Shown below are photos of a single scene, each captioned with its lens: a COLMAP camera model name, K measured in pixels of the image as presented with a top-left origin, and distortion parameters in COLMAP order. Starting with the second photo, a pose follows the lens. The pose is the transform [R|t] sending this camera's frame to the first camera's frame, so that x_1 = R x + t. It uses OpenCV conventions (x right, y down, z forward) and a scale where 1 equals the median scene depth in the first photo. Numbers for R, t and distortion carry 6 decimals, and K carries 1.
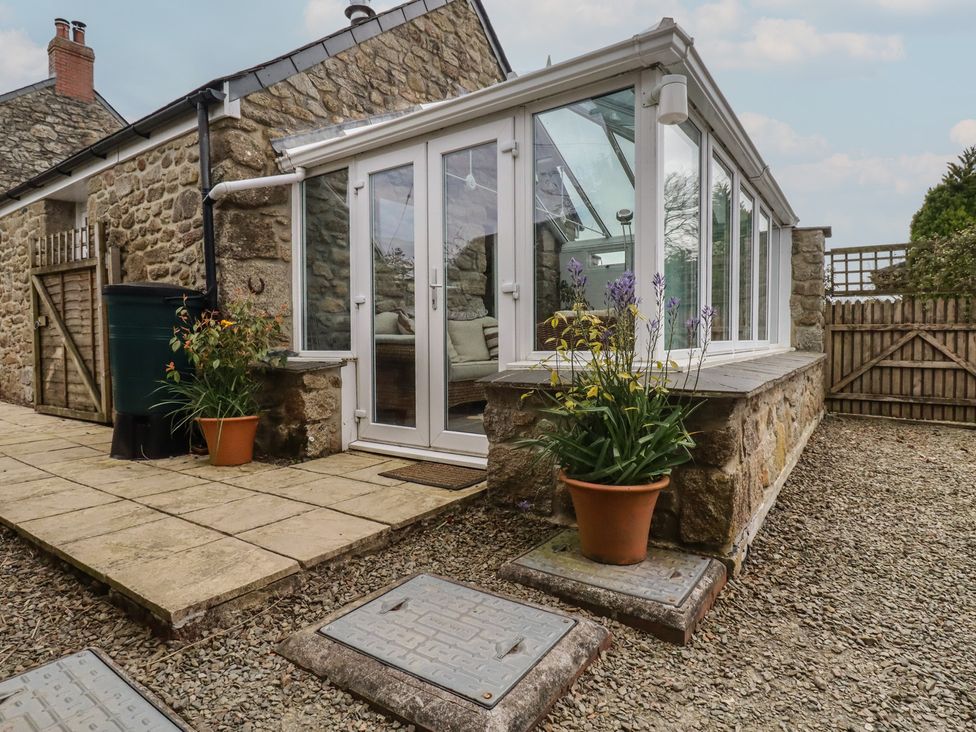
lens RADIAL K [[547.0, 0, 487.4], [0, 547.0, 359.9], [0, 0, 1]] dist [-0.019657, -0.000516]
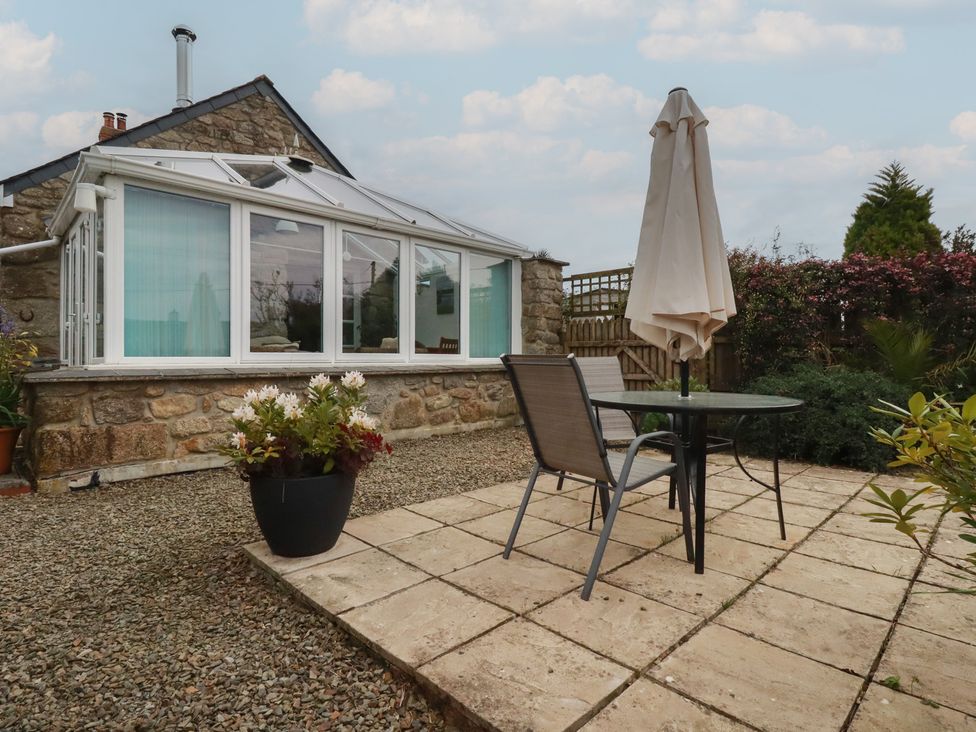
lens RADIAL K [[510.3, 0, 486.6], [0, 510.3, 359.3], [0, 0, 1]] dist [0.001705, -0.015440]
pose [[0.983692, 0.004747, -0.179801, 0.726464], [-0.010698, 0.999426, -0.032141, 0.009420], [0.179545, 0.033540, 0.983178, -0.089875]]
